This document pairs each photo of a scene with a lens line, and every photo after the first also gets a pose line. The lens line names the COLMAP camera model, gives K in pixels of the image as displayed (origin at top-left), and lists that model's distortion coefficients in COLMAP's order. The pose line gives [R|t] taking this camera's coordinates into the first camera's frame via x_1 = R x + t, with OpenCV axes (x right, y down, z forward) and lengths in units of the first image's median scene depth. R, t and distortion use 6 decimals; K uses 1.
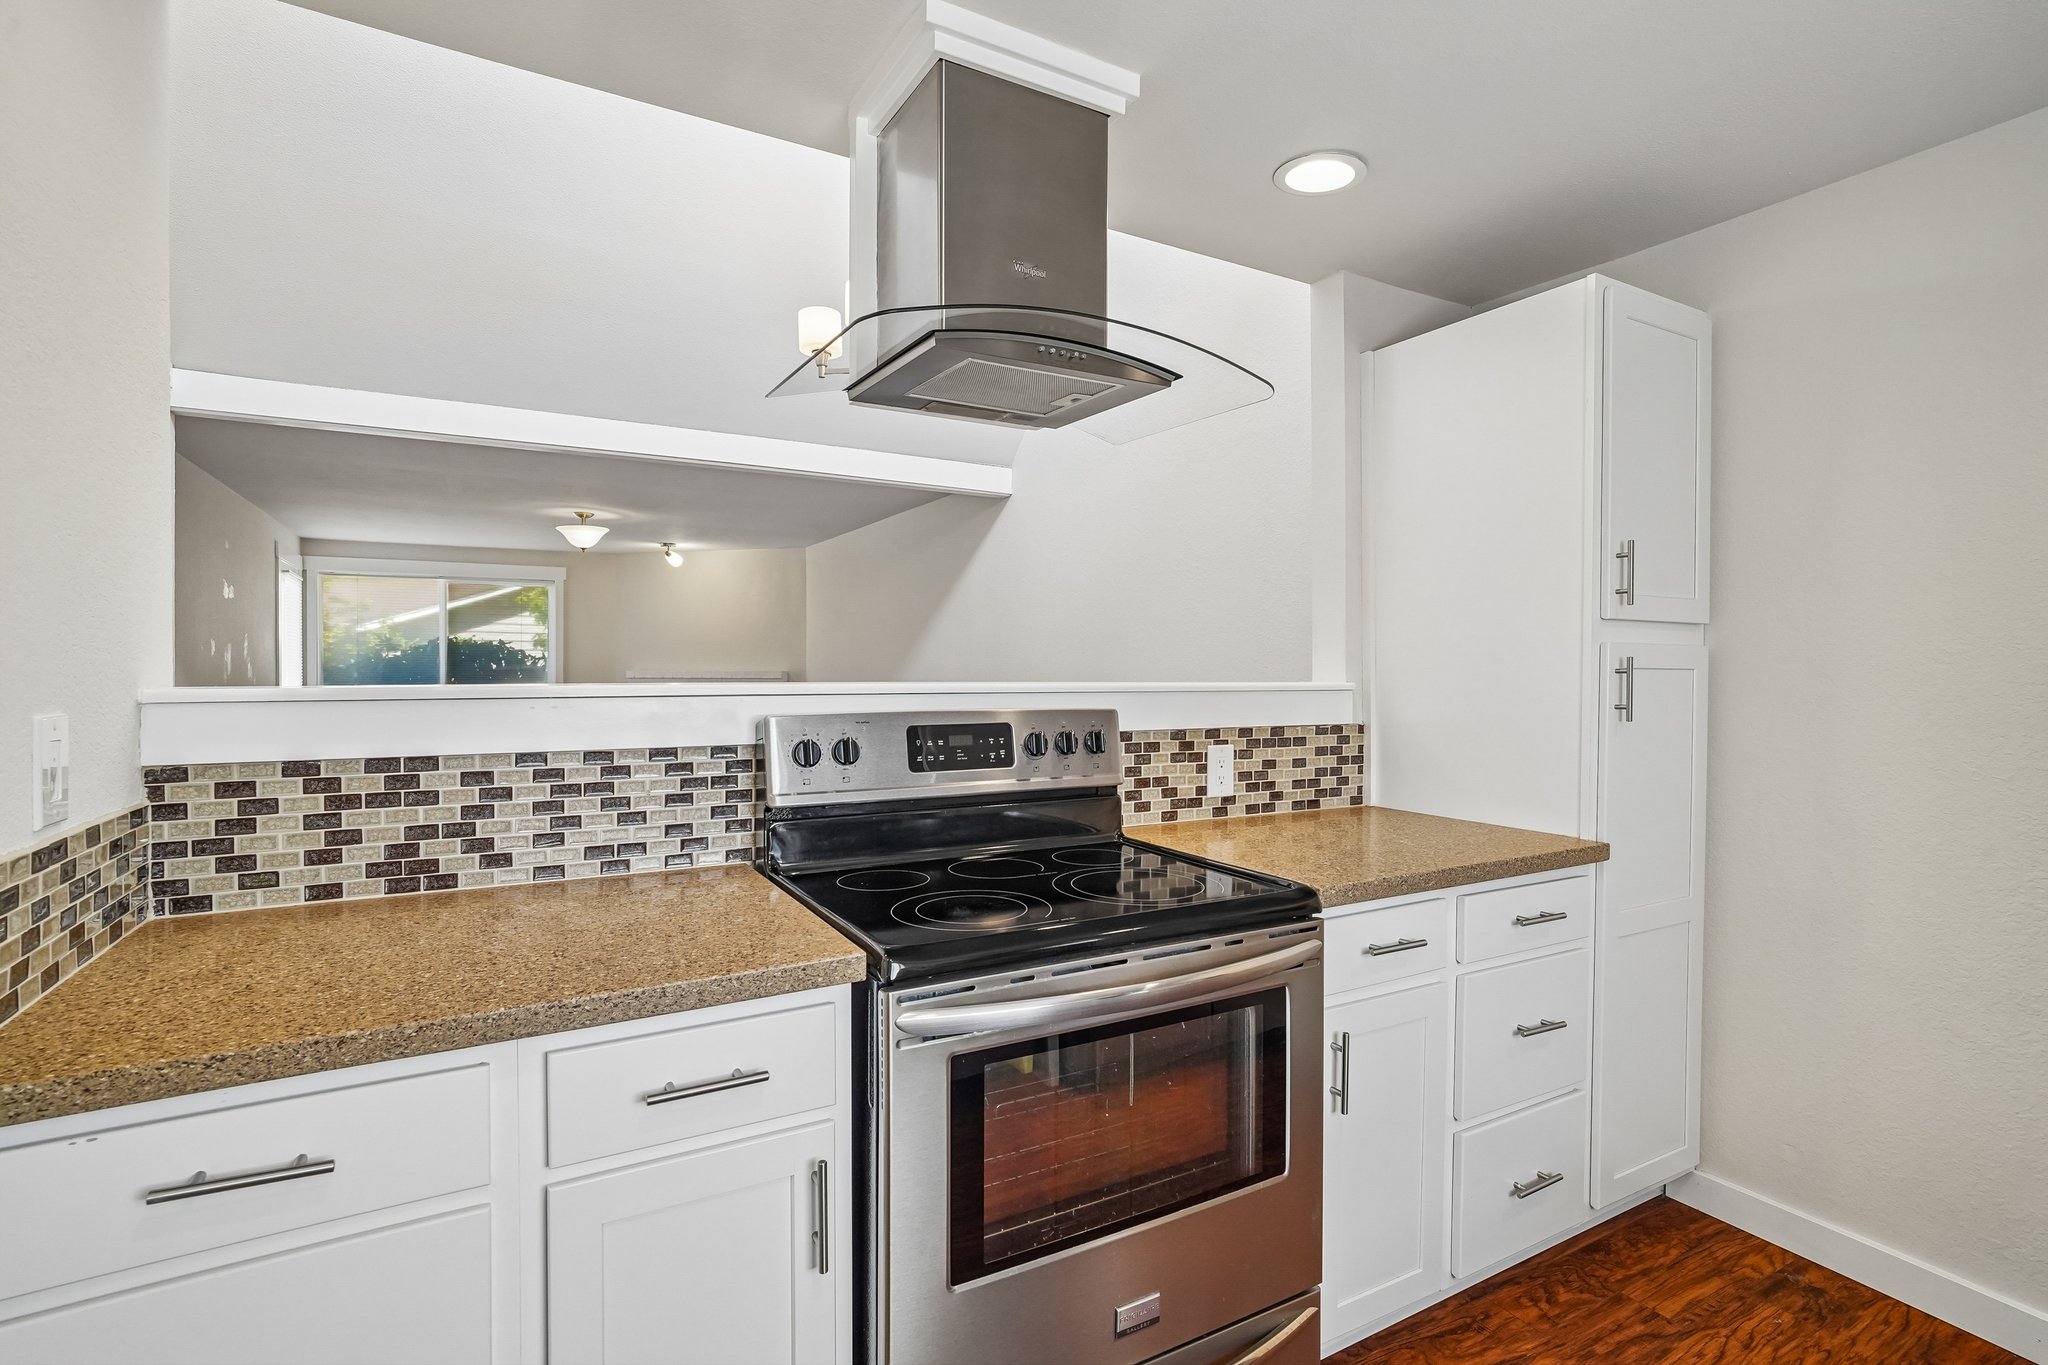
lens RADIAL K [[956.9, 0, 1025.6], [0, 956.9, 679.5], [0, 0, 1]] dist [-0.017019, 0.011111]
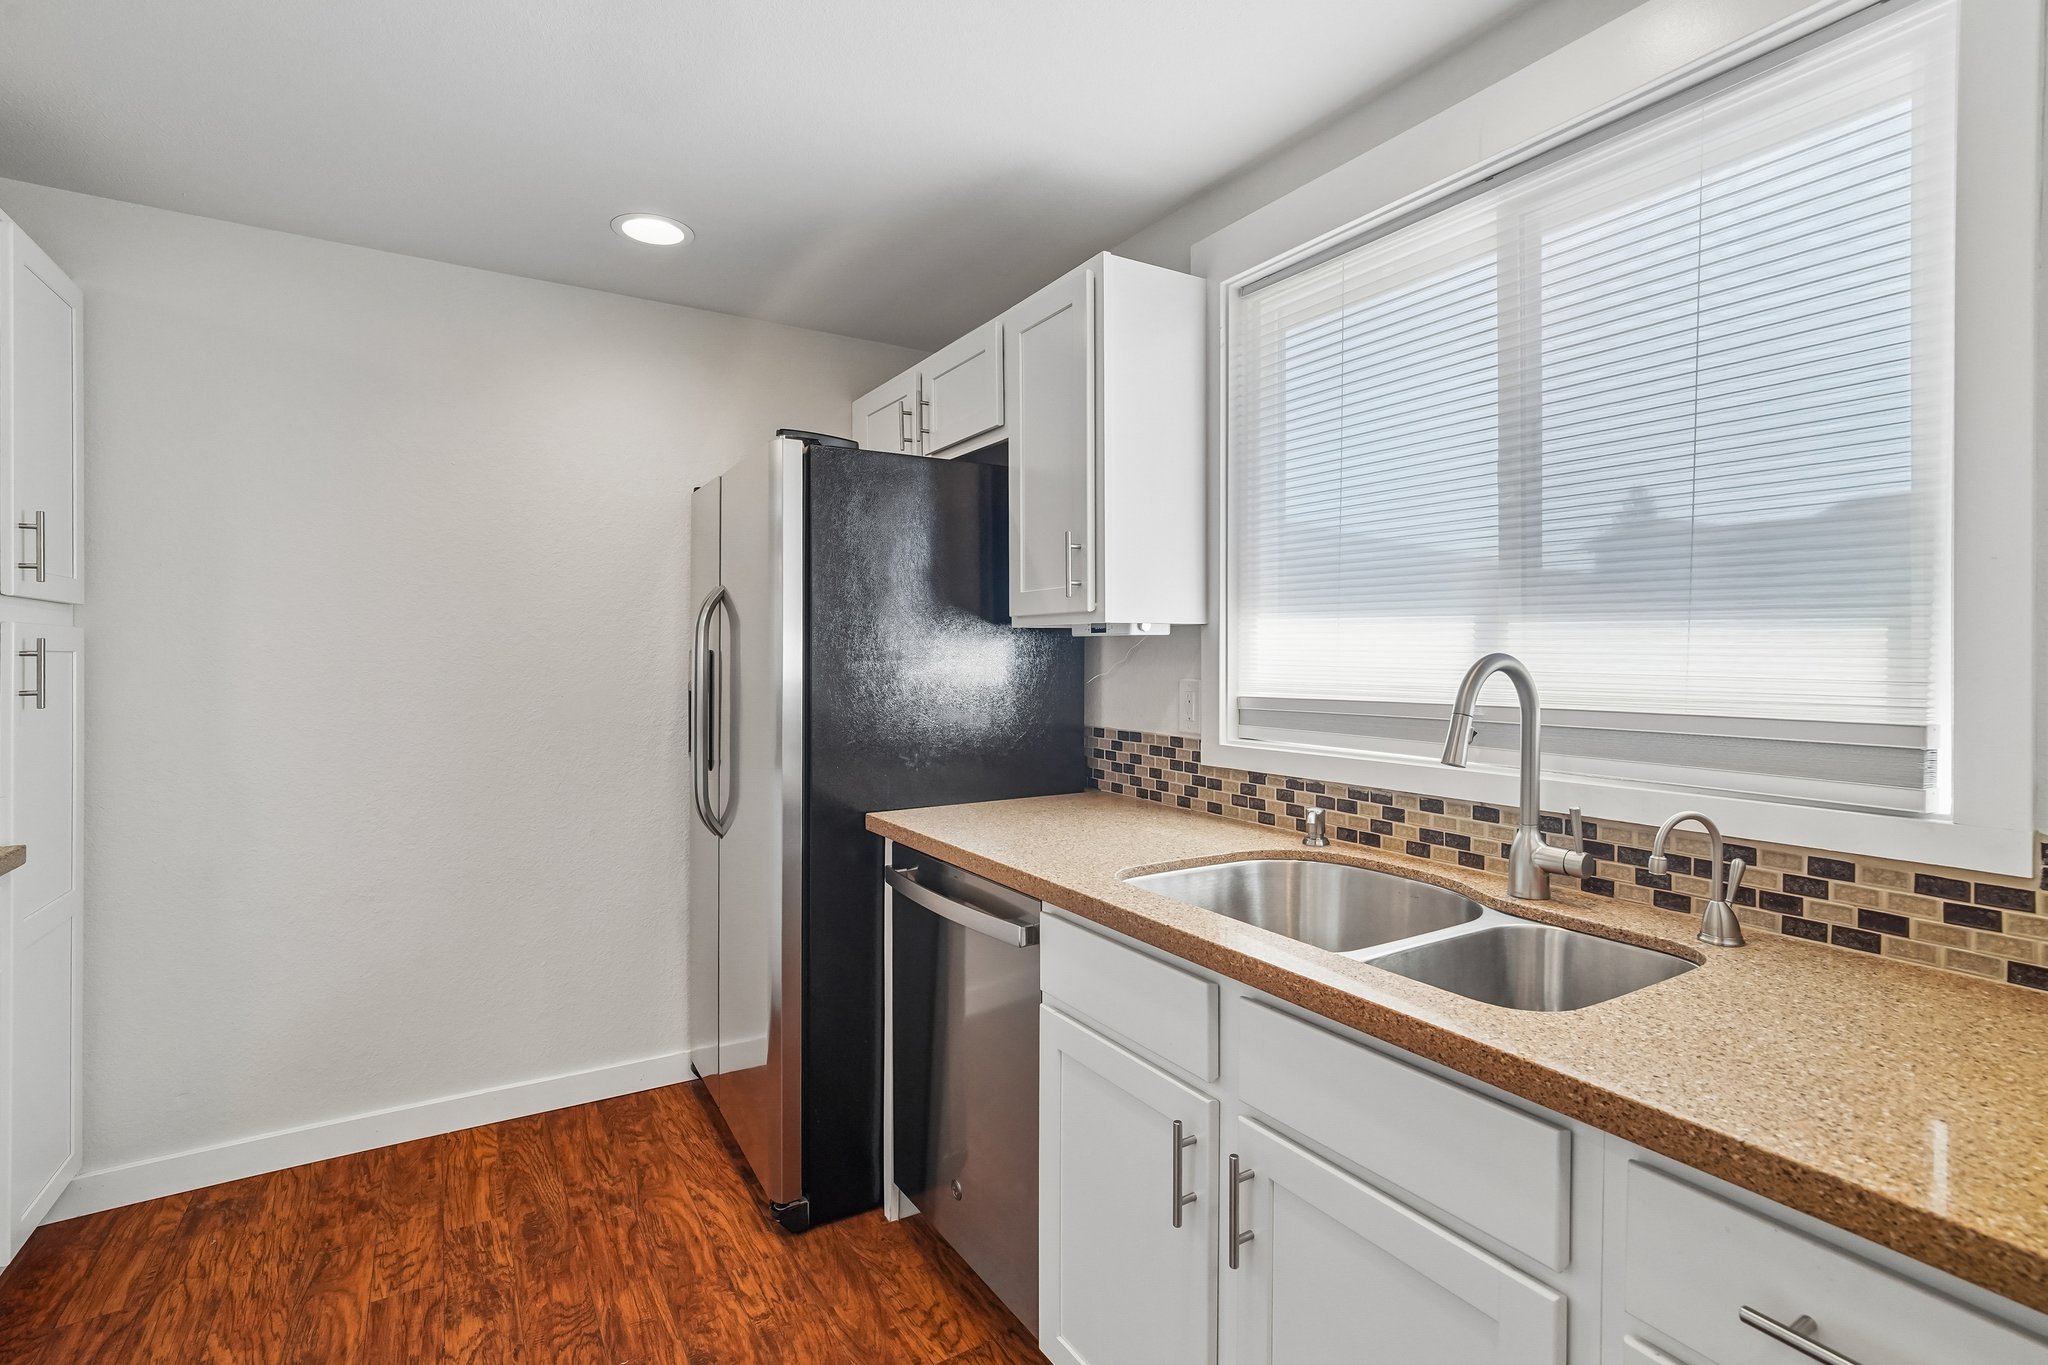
lens RADIAL K [[956.9, 0, 1026.0], [0, 956.9, 667.0], [0, 0, 1]] dist [-0.017019, 0.011111]
pose [[-0.039247, -0.015928, 0.999103, -0.333469], [0.012996, 0.999780, 0.016450, 0.001561], [-0.999145, 0.013630, -0.039032, 0.091263]]
